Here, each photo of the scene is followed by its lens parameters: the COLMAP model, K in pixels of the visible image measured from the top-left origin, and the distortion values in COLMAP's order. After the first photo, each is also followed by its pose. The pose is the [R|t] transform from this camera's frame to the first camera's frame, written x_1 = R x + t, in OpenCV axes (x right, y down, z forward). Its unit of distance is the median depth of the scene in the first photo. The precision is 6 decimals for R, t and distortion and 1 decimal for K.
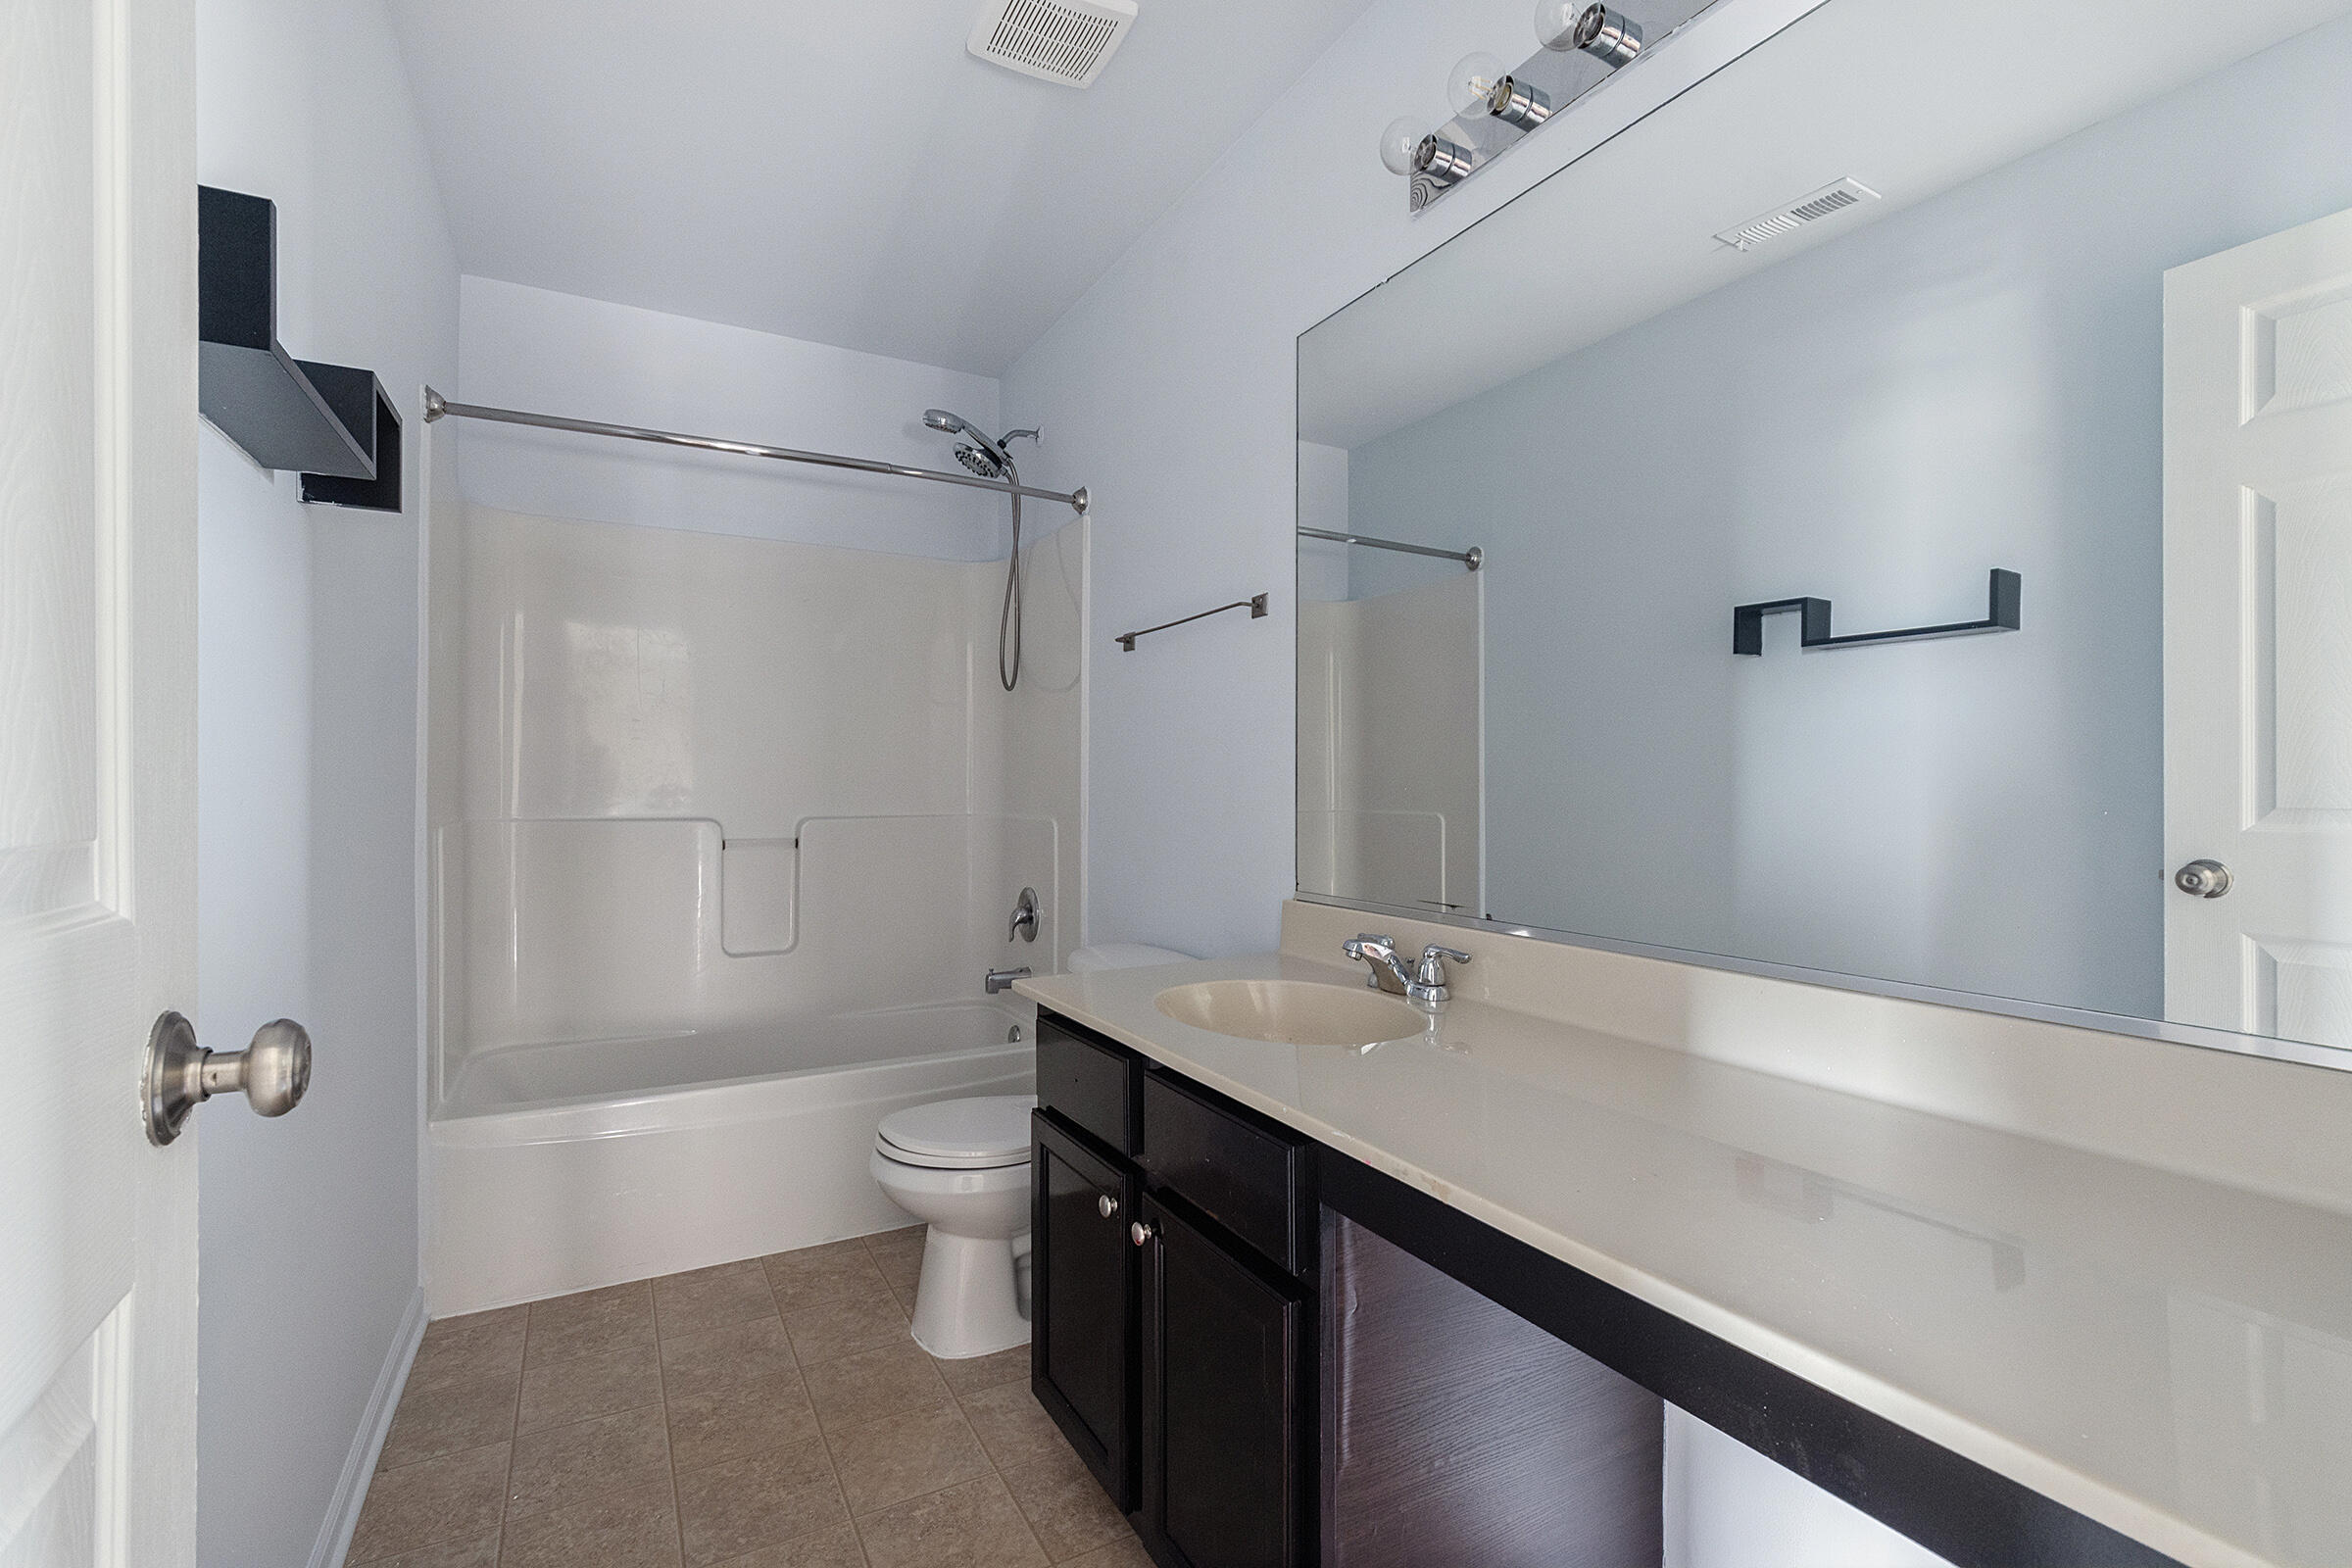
lens RADIAL K [[1050.8, 0, 1178.0], [0, 1050.8, 785.4], [0, 0, 1]] dist [-0.000200, 0.000059]
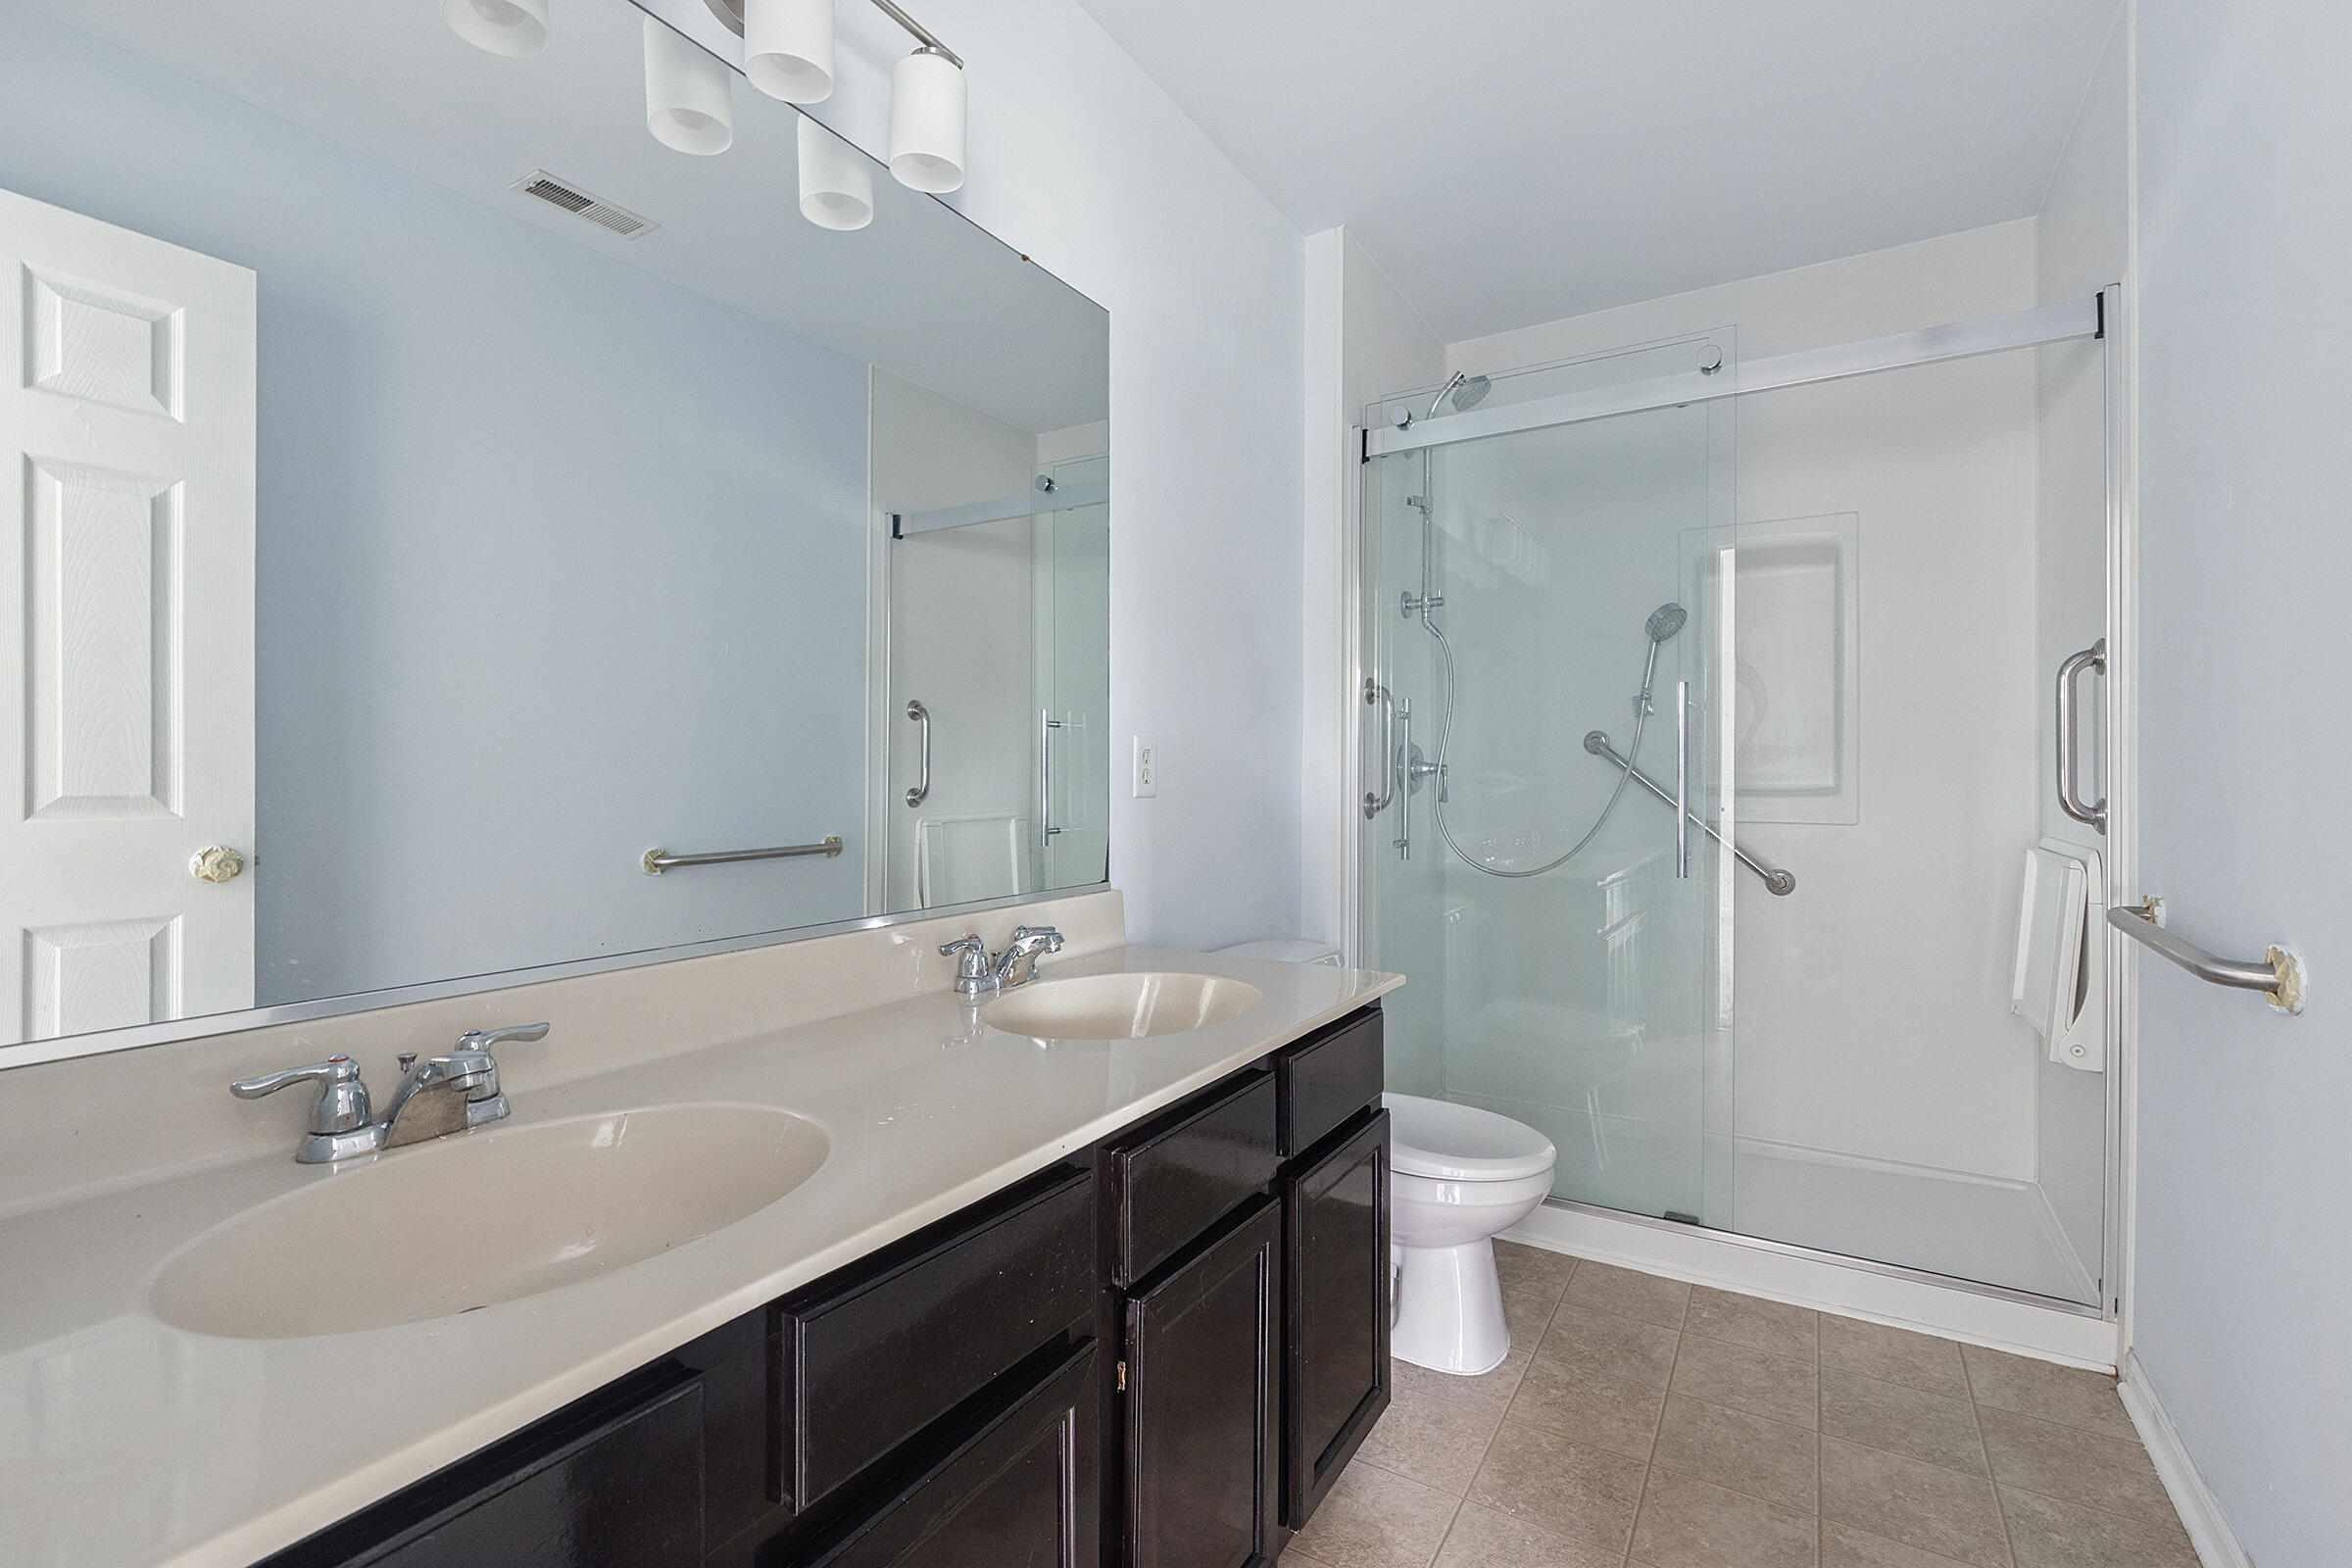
lens RADIAL K [[1050.8, 0, 1177.7], [0, 1050.8, 781.3], [0, 0, 1]] dist [-0.000200, 0.000059]
pose [[0.500379, -0.000393, -0.865807, 0.263828], [0.005513, 0.999981, 0.002732, 0.000099], [0.865789, -0.006140, 0.500371, 0.162731]]
